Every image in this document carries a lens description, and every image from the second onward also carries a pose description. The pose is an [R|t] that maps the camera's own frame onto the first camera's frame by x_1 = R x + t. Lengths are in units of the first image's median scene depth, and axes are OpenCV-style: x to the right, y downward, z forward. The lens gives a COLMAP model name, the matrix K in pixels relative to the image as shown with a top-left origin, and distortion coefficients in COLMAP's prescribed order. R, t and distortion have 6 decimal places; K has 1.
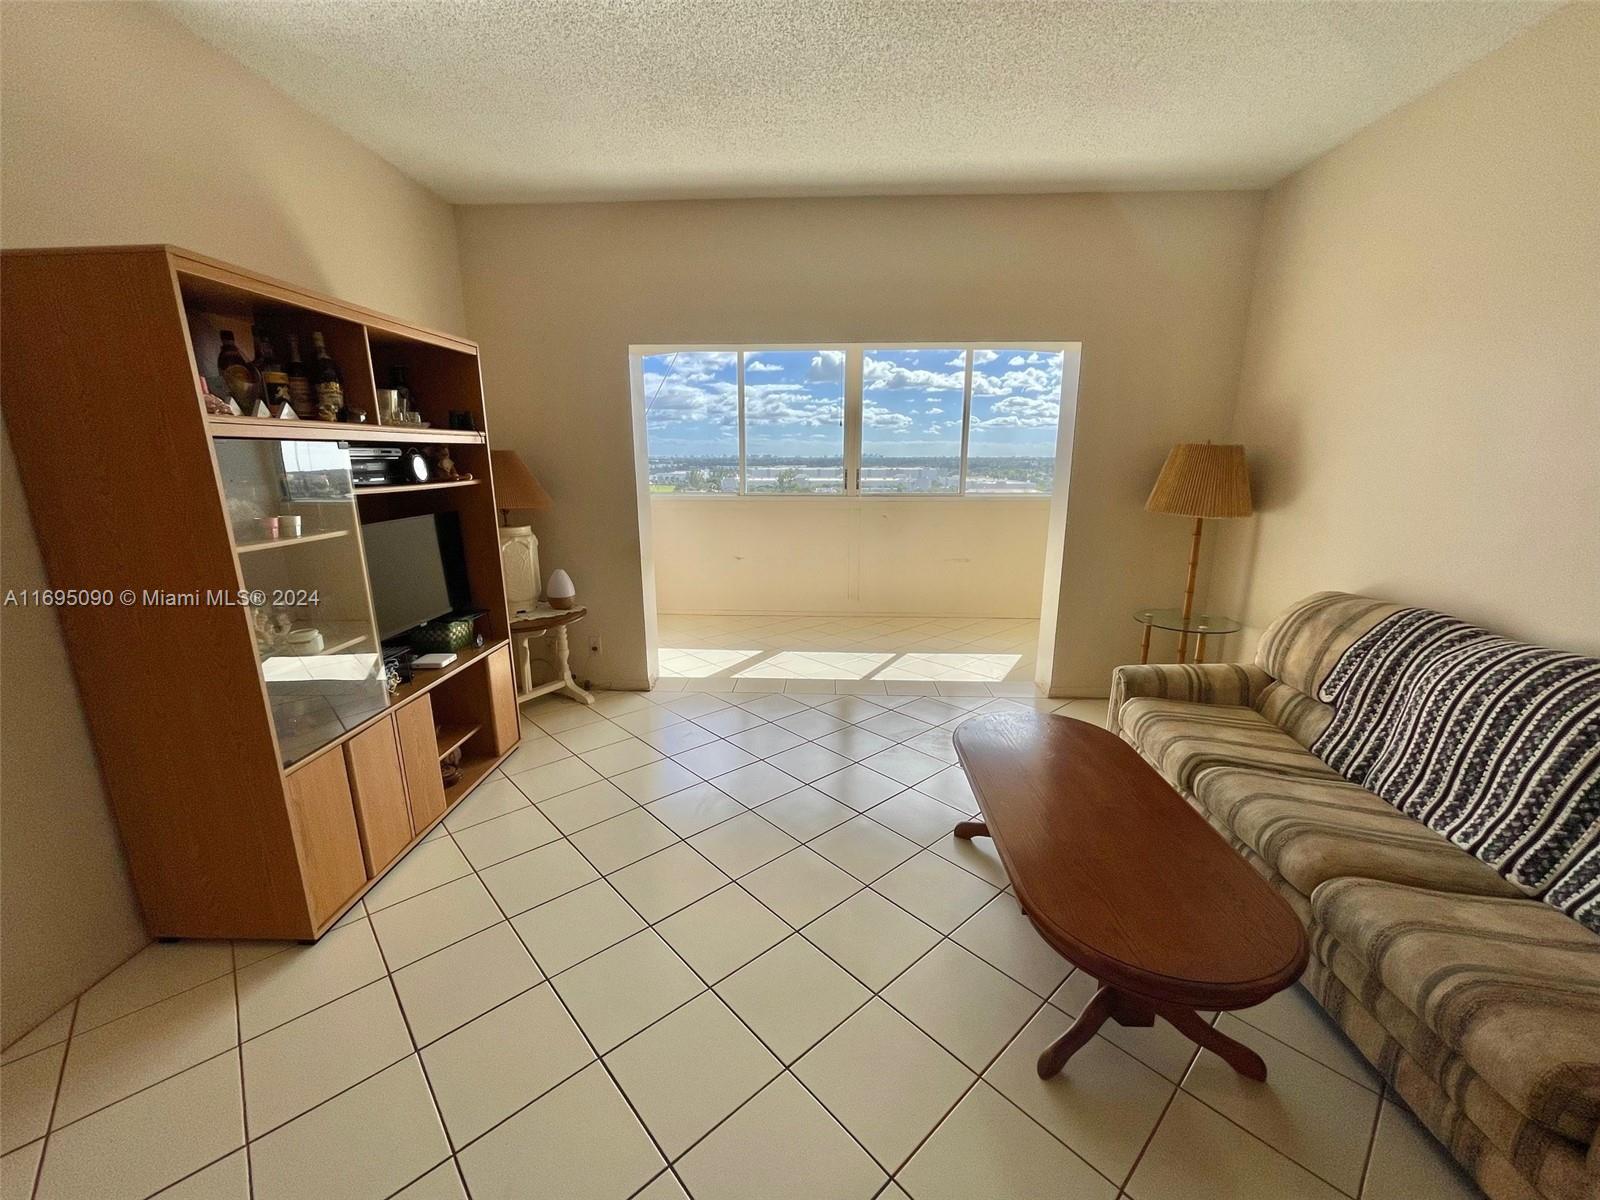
lens RADIAL K [[645.8, 0, 800.0], [0, 645.8, 600.0], [0, 0, 1]] dist [0.002142, -0.000111]
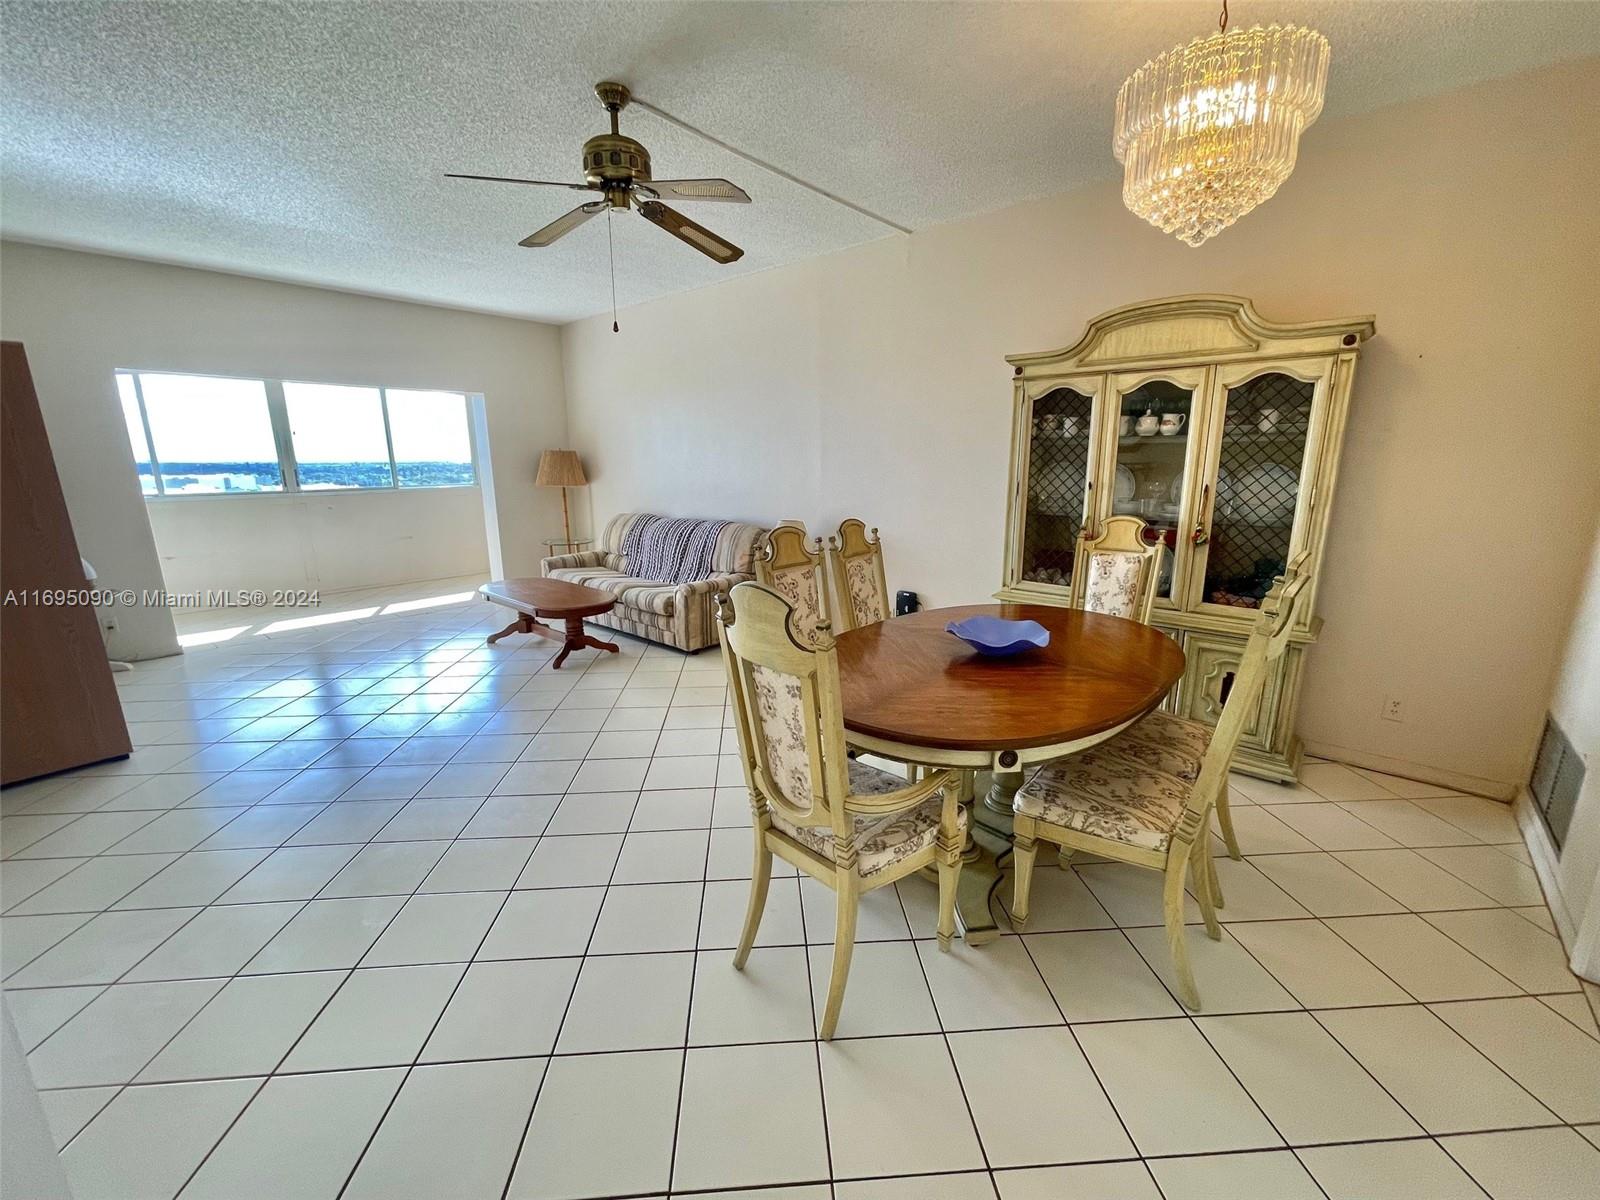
lens RADIAL K [[645.8, 0, 800.0], [0, 645.8, 600.0], [0, 0, 1]] dist [0.002142, -0.000111]
pose [[0.619572, -0.176202, 0.764908, -0.592297], [0.179881, 0.980418, 0.080144, 0.213571], [-0.764051, 0.087937, 0.639135, -0.920086]]
